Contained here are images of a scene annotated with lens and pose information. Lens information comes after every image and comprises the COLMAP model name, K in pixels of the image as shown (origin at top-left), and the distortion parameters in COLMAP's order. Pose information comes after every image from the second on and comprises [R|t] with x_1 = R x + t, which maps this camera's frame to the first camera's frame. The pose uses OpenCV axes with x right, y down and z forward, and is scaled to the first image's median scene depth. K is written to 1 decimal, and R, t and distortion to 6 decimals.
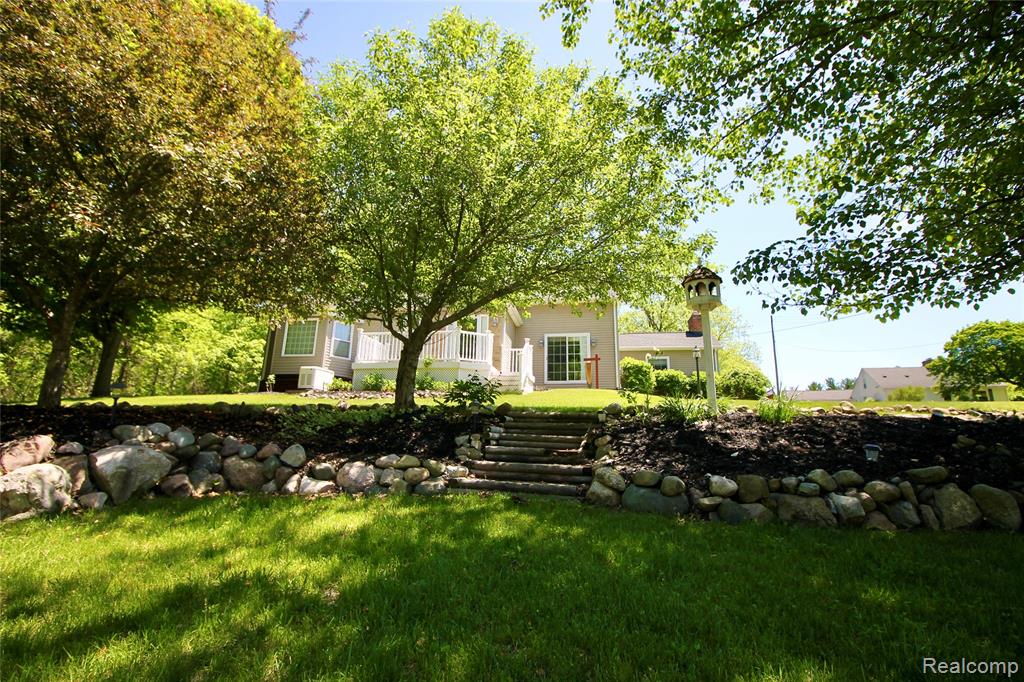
lens RADIAL K [[480.4, 0, 511.5], [0, 480.4, 338.5], [0, 0, 1]] dist [-0.002167, -0.000375]
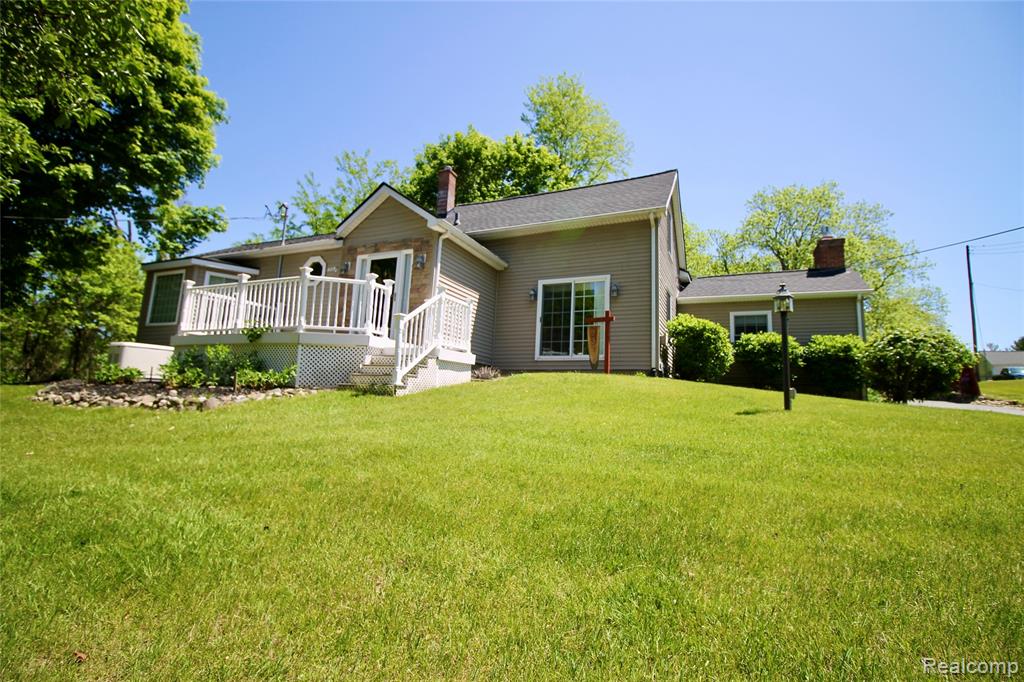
lens RADIAL K [[480.4, 0, 507.1], [0, 480.4, 341.0], [0, 0, 1]] dist [-0.002167, -0.000375]
pose [[0.965830, -0.010258, -0.258975, 0.191279], [0.034076, 0.995568, 0.087649, 0.013183], [0.256928, -0.093479, 0.961899, 0.384807]]
